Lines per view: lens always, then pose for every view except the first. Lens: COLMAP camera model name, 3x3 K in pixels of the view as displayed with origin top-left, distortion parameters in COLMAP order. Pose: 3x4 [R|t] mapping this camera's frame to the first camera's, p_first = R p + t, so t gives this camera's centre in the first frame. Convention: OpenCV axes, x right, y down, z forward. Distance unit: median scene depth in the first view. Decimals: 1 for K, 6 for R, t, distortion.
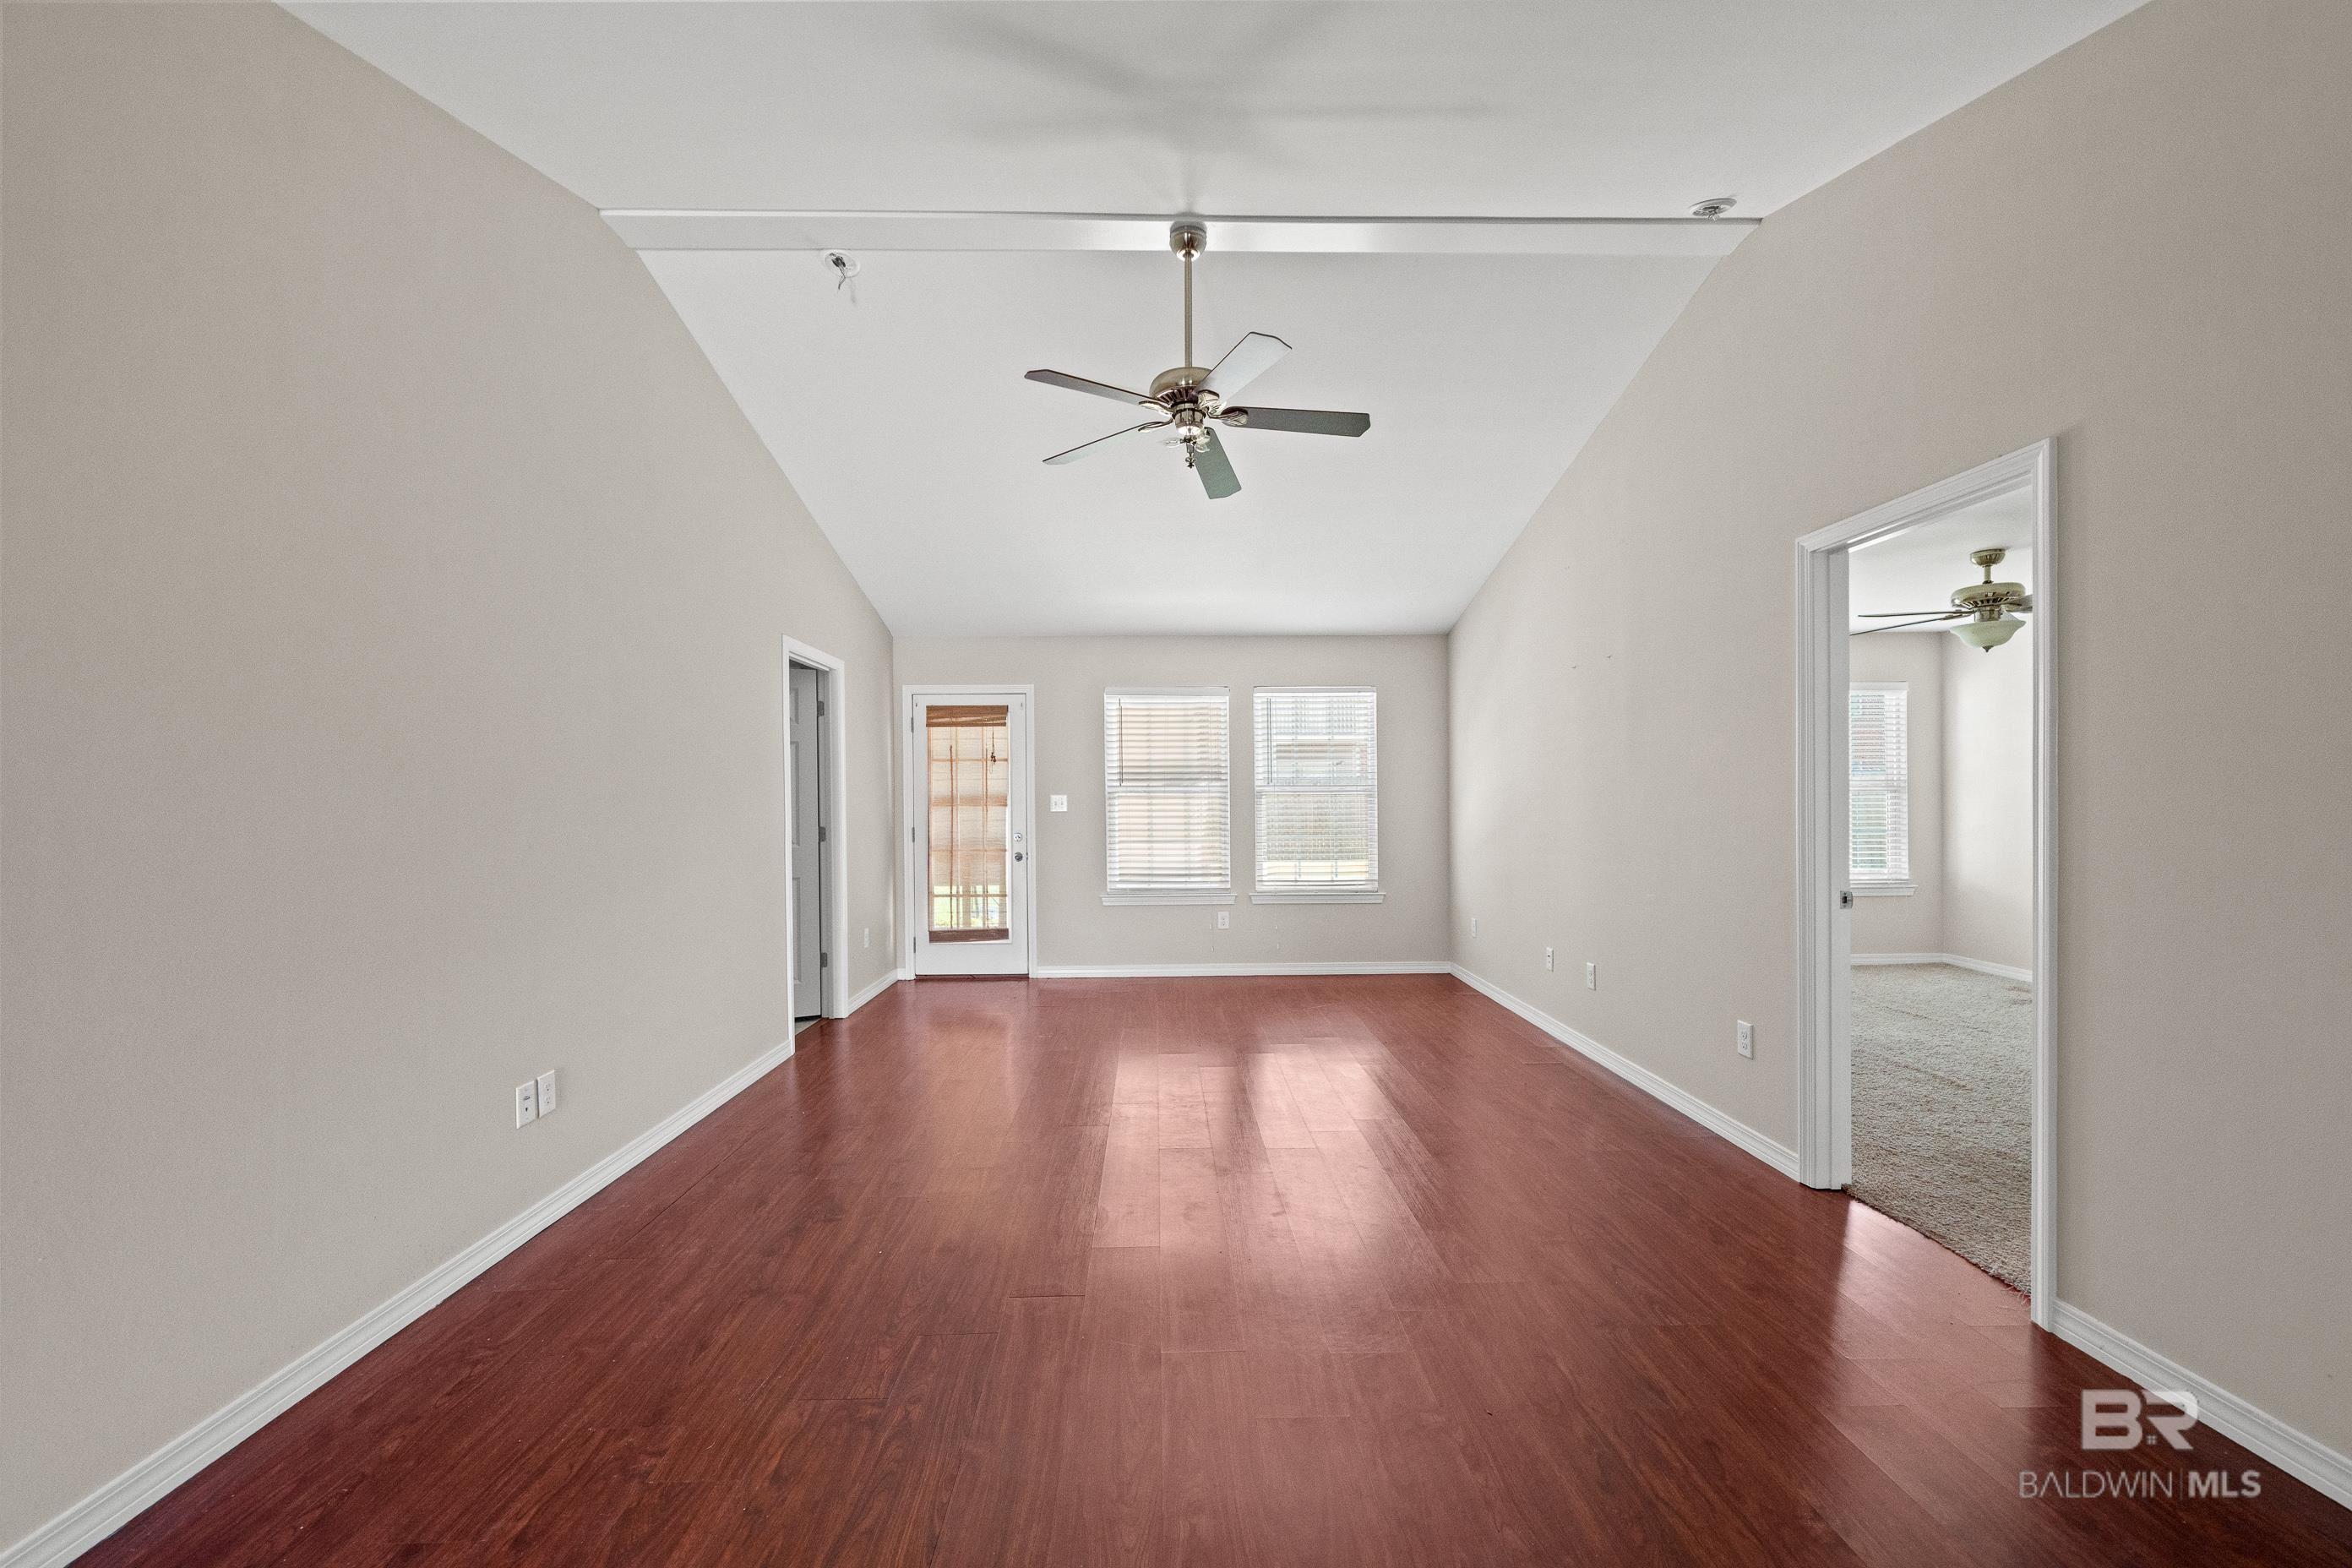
lens RADIAL K [[941.1, 0, 1133.8], [0, 941.1, 798.3], [0, 0, 1]] dist [-0.001841, 0.000203]
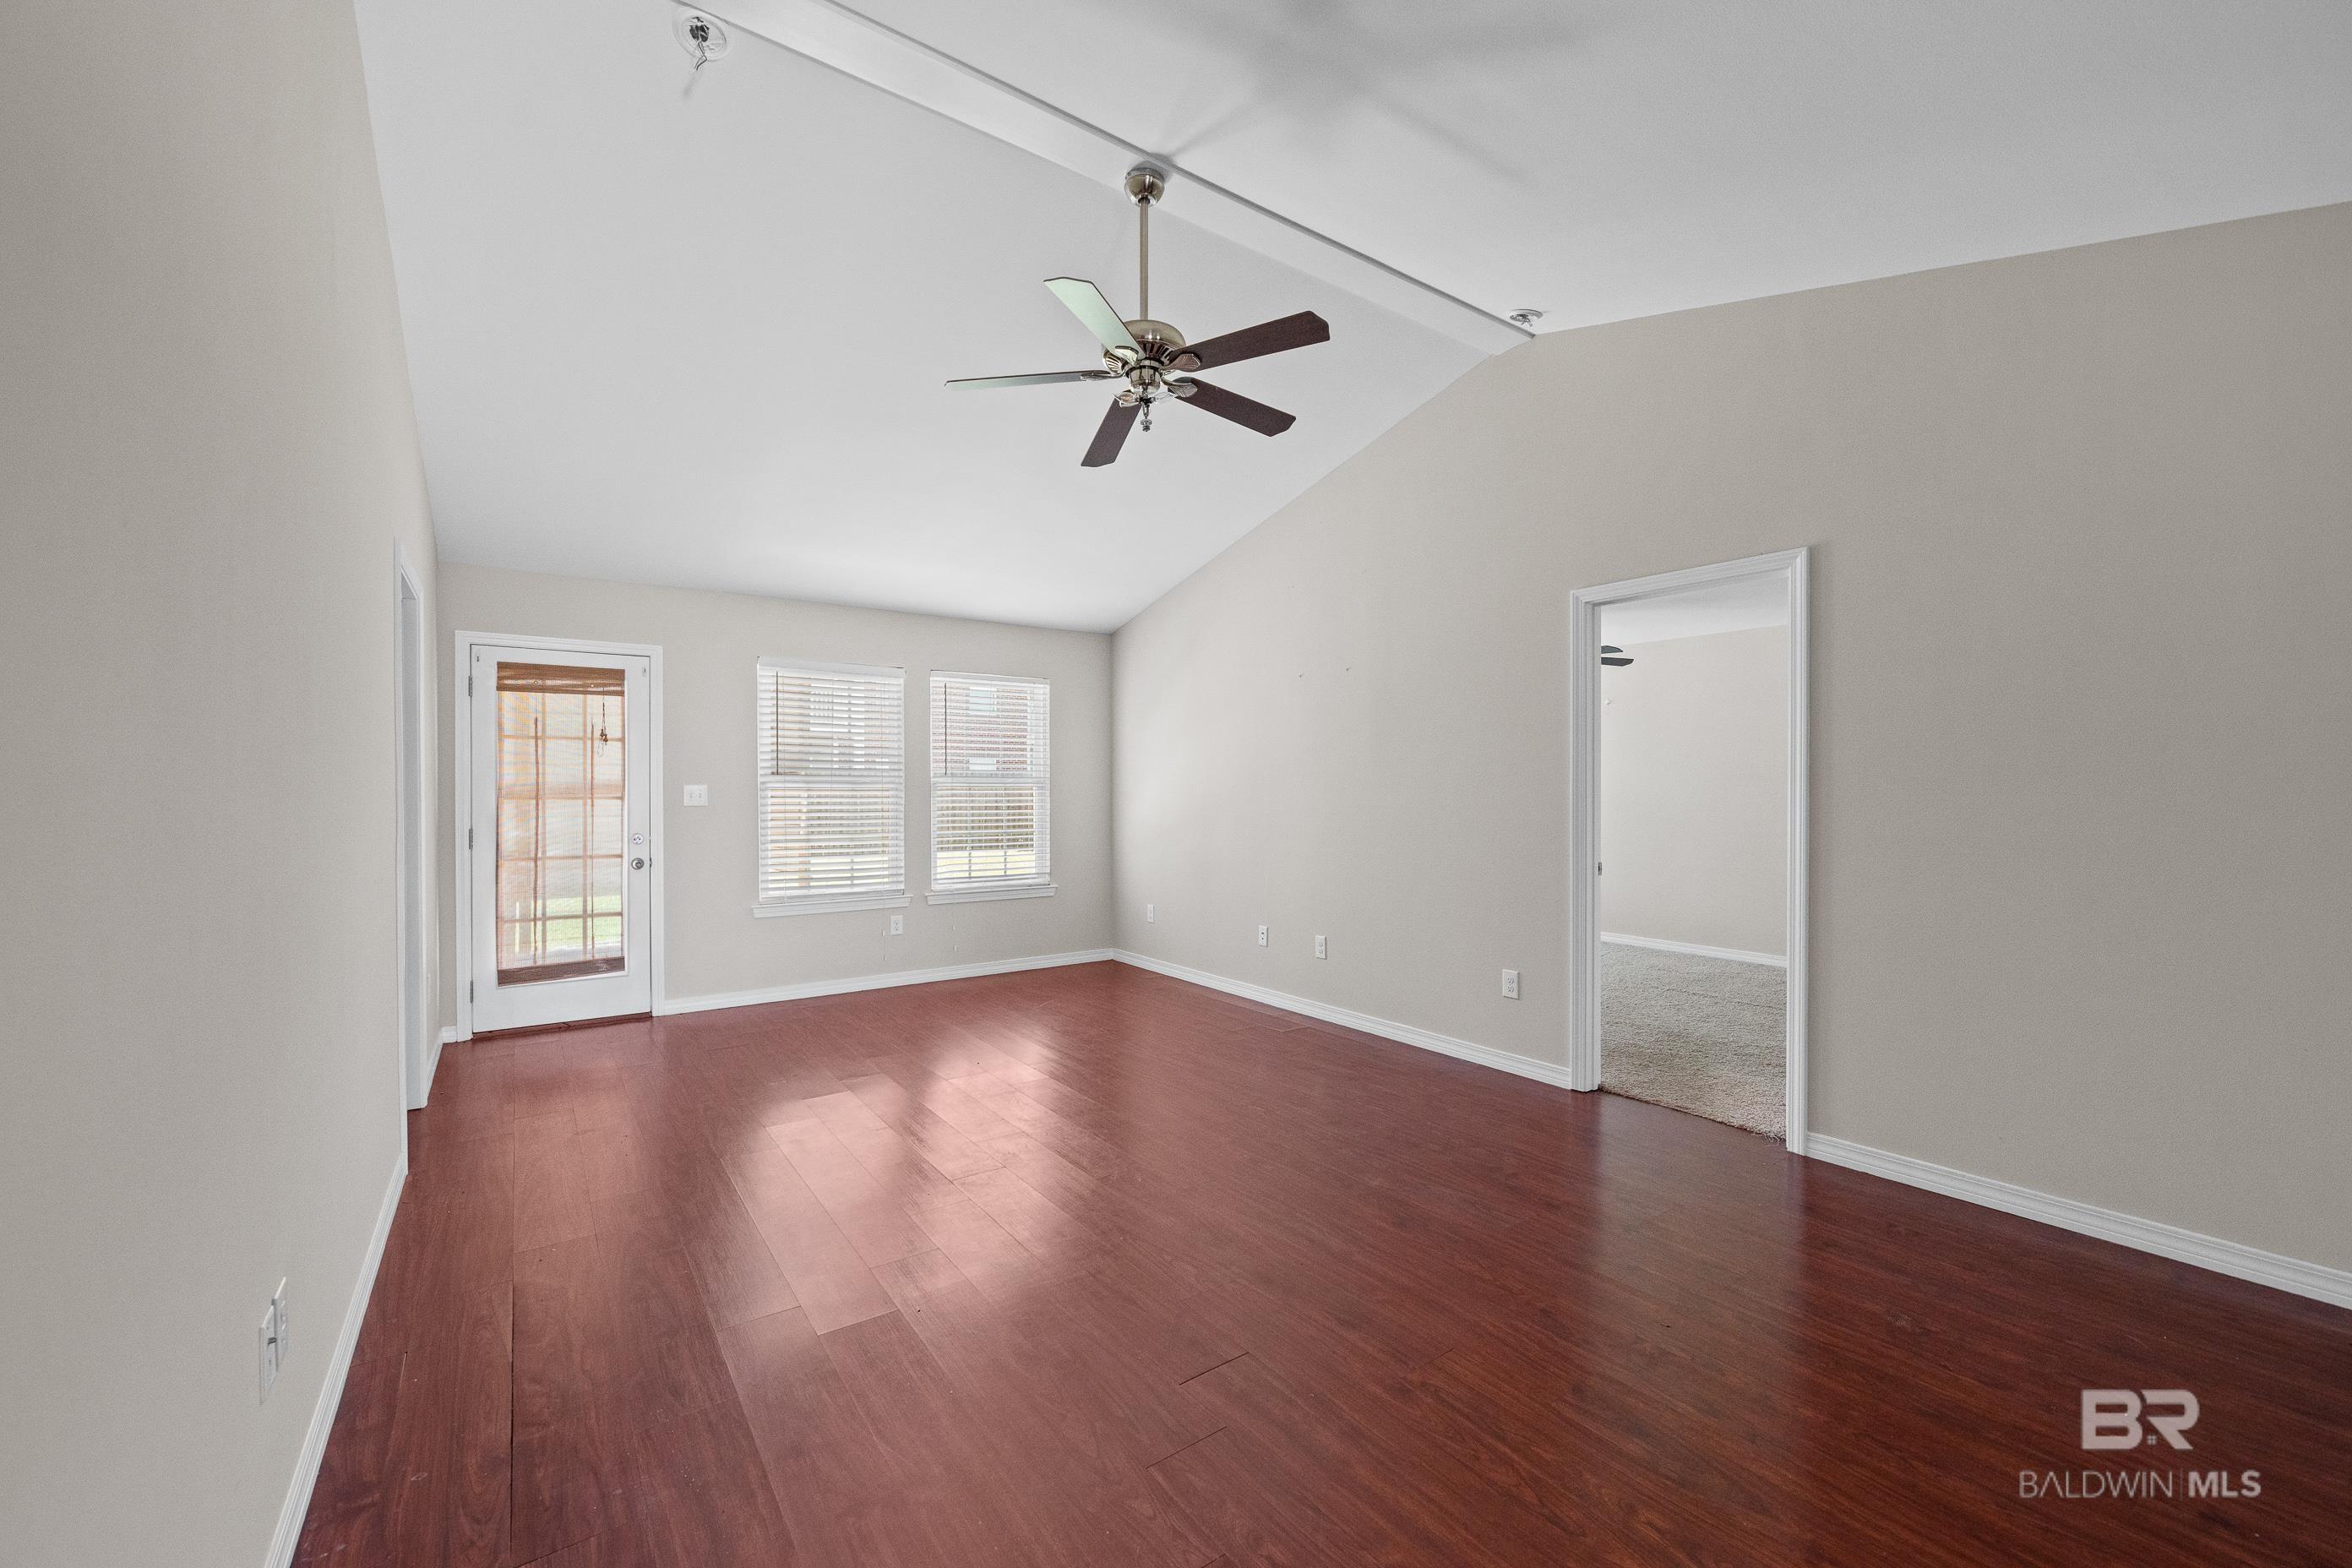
lens RADIAL K [[941.1, 0, 1182.2], [0, 941.1, 787.6], [0, 0, 1]] dist [-0.001841, 0.000203]
pose [[0.824416, 0.006227, 0.565951, -0.193187], [-0.003730, 0.999978, -0.005568, 0.001486], [-0.565973, 0.002479, 0.824420, 0.098227]]
